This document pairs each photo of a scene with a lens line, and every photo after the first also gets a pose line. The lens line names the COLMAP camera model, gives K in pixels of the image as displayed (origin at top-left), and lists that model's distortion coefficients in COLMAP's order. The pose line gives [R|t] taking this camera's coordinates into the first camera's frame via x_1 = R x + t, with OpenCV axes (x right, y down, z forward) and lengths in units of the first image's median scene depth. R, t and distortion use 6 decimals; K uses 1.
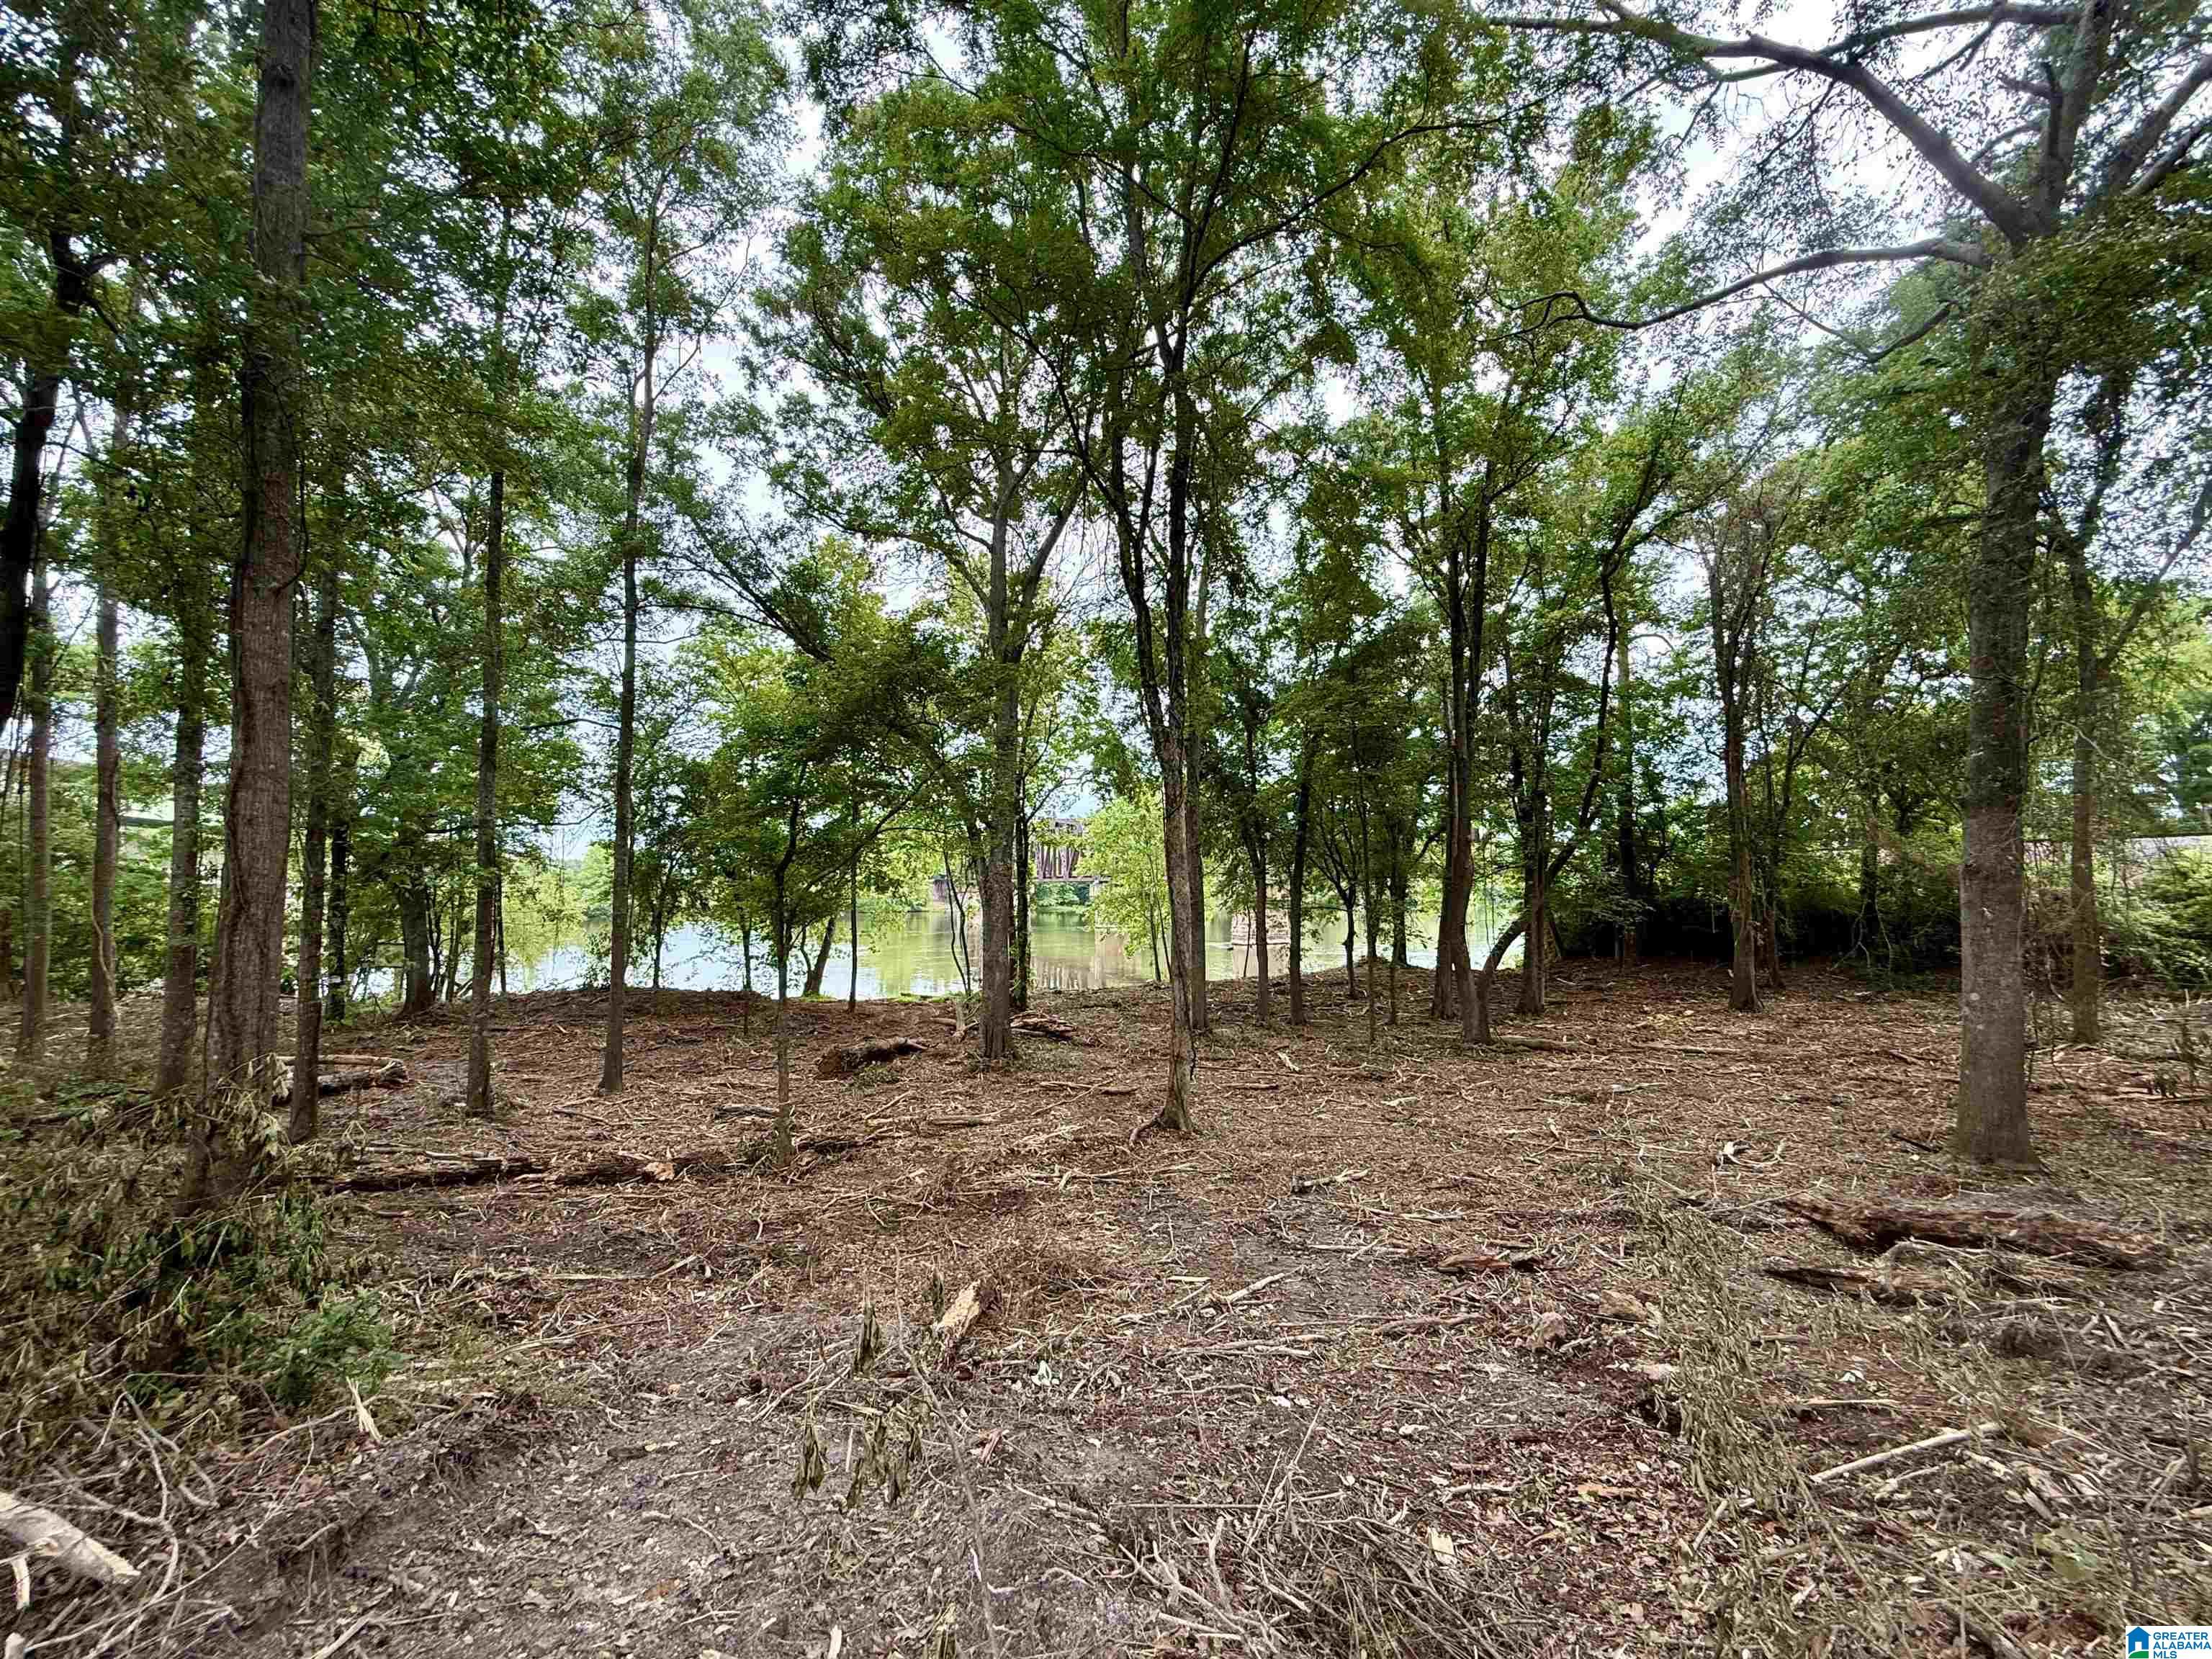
lens RADIAL K [[879.7, 0, 1096.7], [0, 879.7, 838.5], [0, 0, 1]] dist [-0.000391, 0.000244]
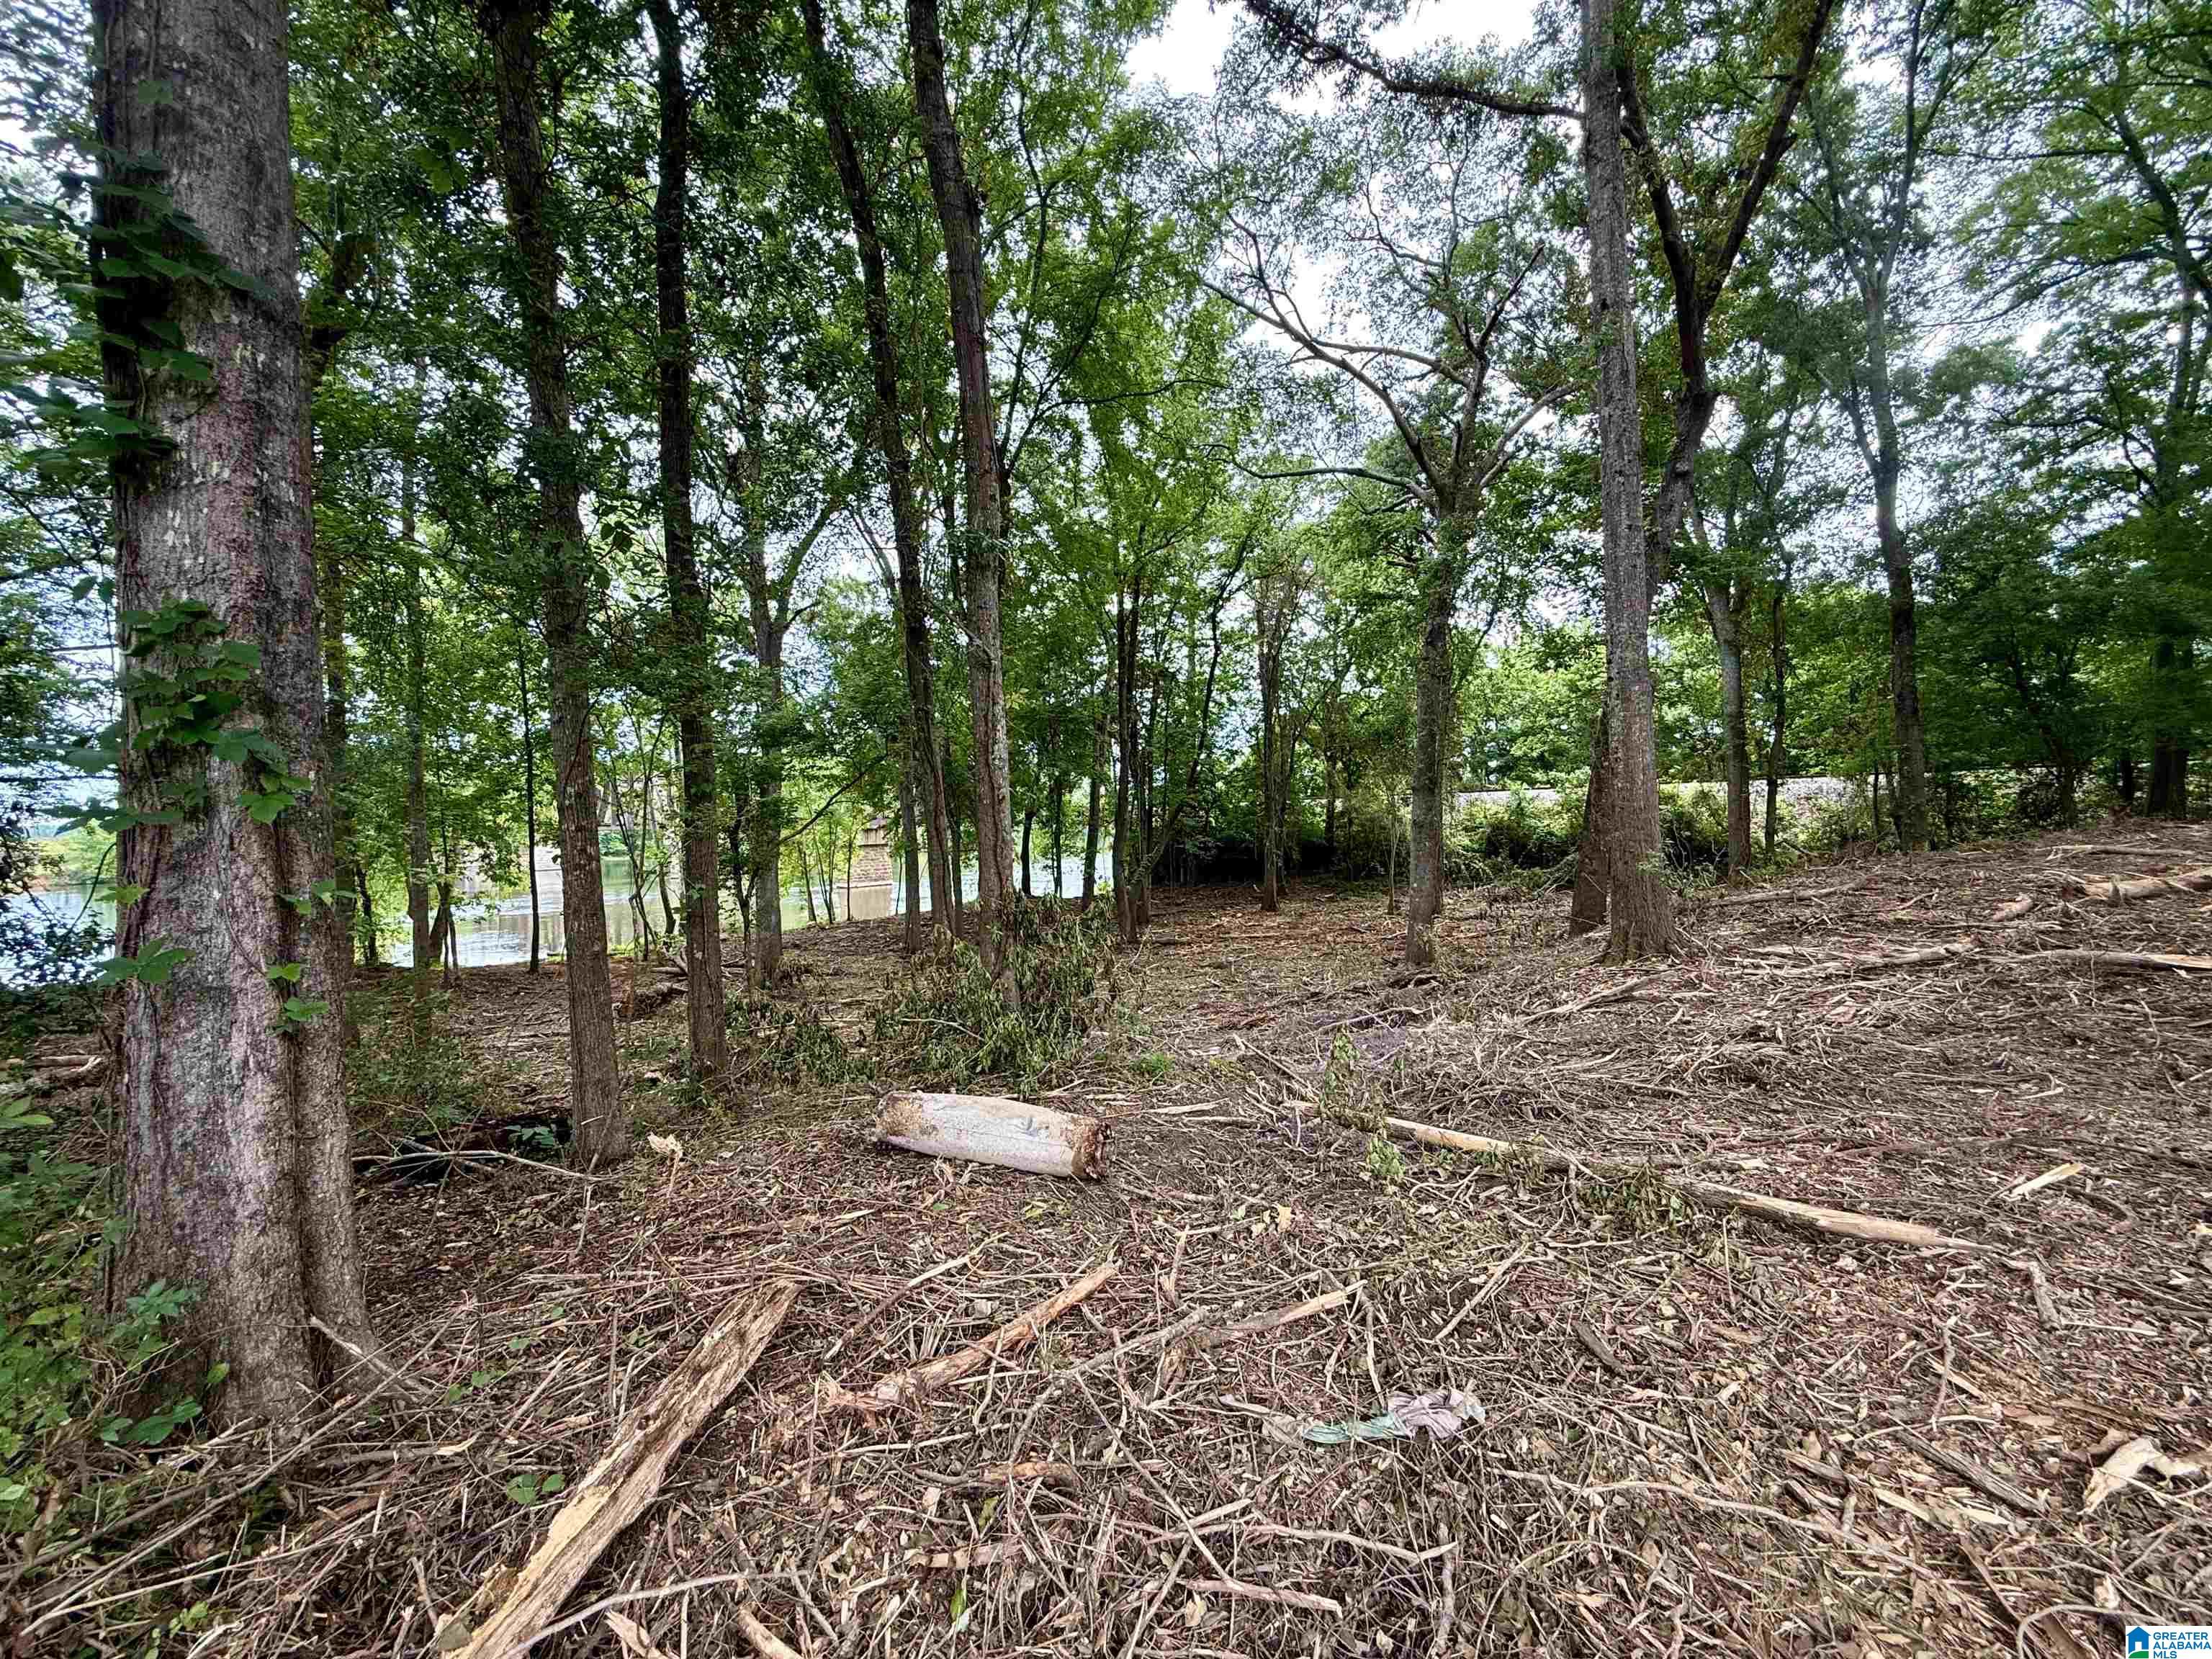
lens RADIAL K [[879.7, 0, 1096.2], [0, 879.7, 843.8], [0, 0, 1]] dist [-0.000391, 0.000244]
pose [[0.884225, -0.027432, 0.466256, -0.180710], [-0.007245, 0.997348, 0.072418, -0.019484], [-0.467006, -0.067412, 0.881681, -0.141413]]
